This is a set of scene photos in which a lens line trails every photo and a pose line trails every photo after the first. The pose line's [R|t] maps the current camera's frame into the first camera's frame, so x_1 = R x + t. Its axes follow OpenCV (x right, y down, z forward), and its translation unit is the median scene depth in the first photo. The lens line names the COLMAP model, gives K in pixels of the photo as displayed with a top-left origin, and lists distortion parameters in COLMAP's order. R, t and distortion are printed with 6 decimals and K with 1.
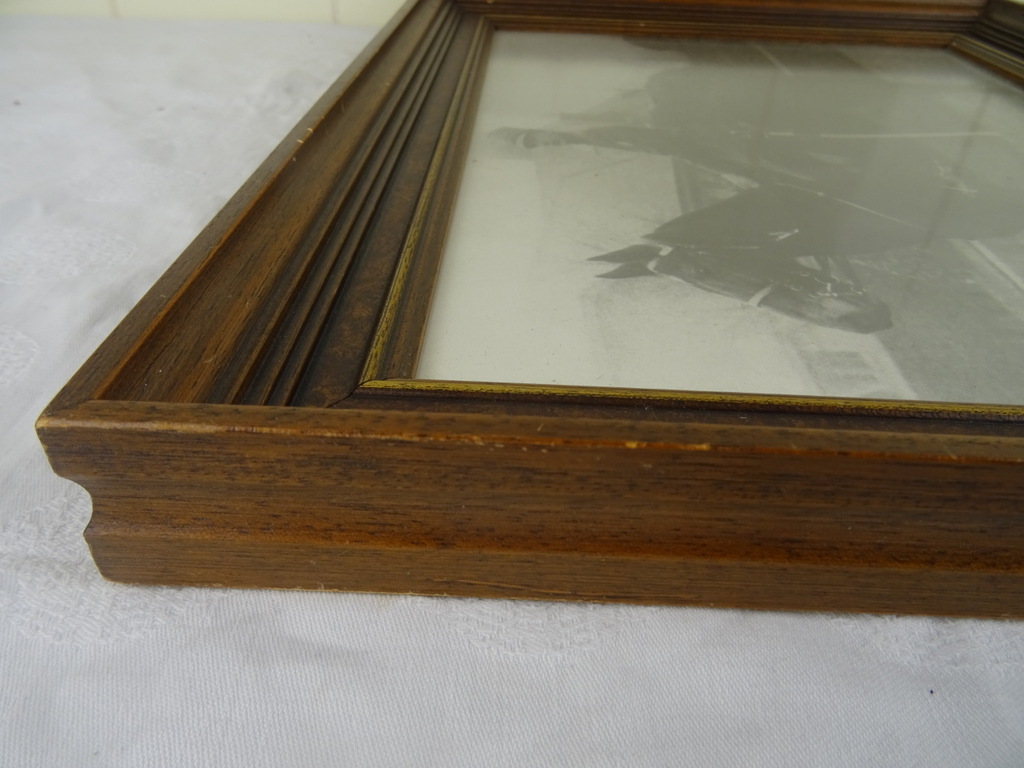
lens RADIAL K [[728.8, 0, 506.6], [0, 728.8, 388.6], [0, 0, 1]] dist [0.003683, -0.016036]
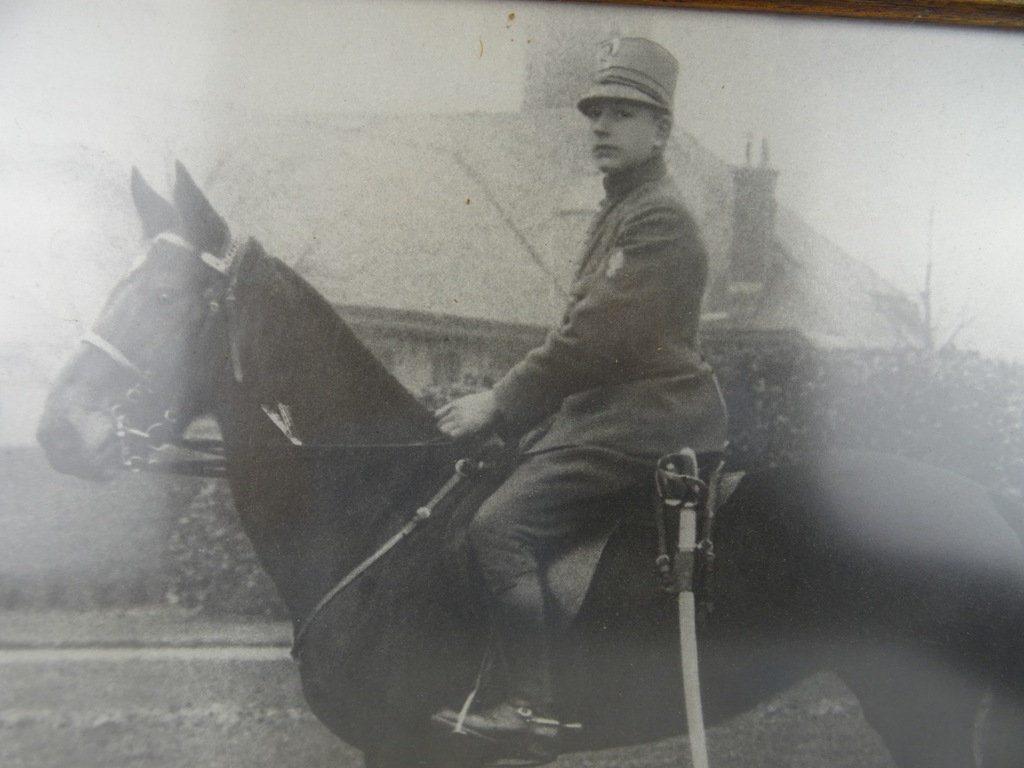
lens RADIAL K [[728.8, 0, 513.0], [0, 728.8, 385.5], [0, 0, 1]] dist [0.003683, -0.016036]
pose [[0.014491, 0.997988, 0.061730, 0.311234], [-0.655443, -0.037142, 0.754331, -1.034776], [0.755106, -0.051392, 0.653586, 0.709132]]
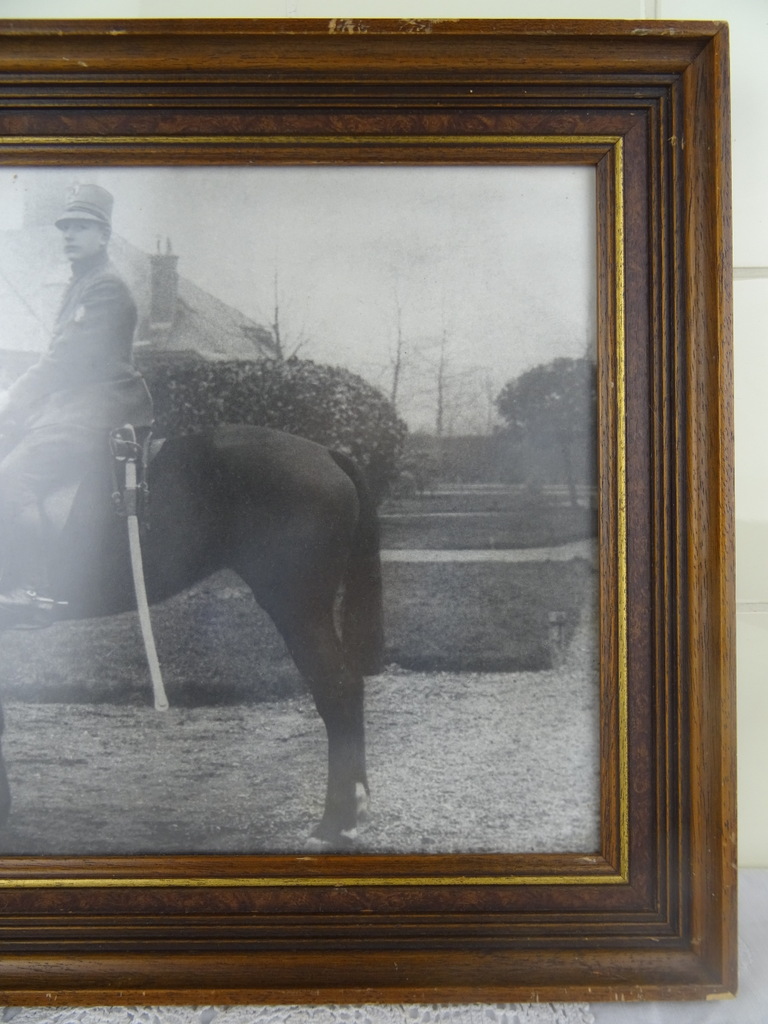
lens RADIAL K [[728.8, 0, 387.2], [0, 728.8, 510.4], [0, 0, 1]] dist [0.003683, -0.016036]
pose [[0.040141, 0.998242, -0.043610, 0.697768], [-0.597780, 0.058966, 0.799489, -1.951611], [0.800655, -0.006023, 0.599096, 0.990894]]
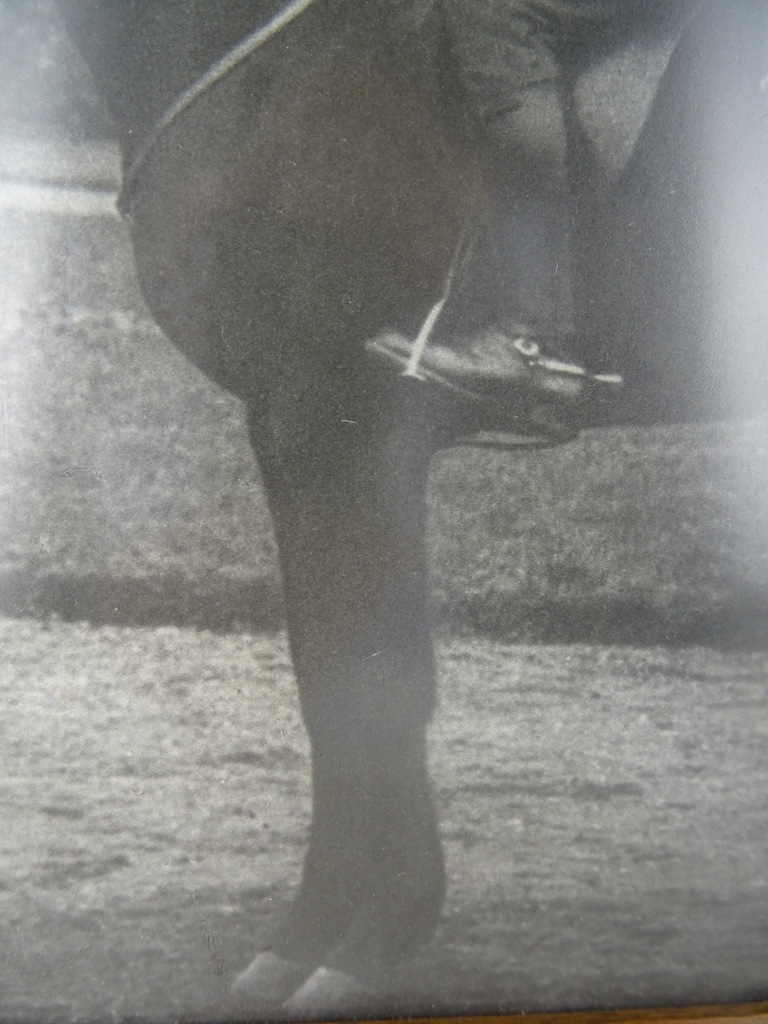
lens RADIAL K [[728.8, 0, 386.9], [0, 728.8, 508.6], [0, 0, 1]] dist [0.003683, -0.016036]
pose [[0.000089, 0.996939, 0.078178, 0.843578], [-0.665431, -0.058298, 0.744180, -0.705316], [0.746459, -0.052089, 0.663389, 0.864768]]
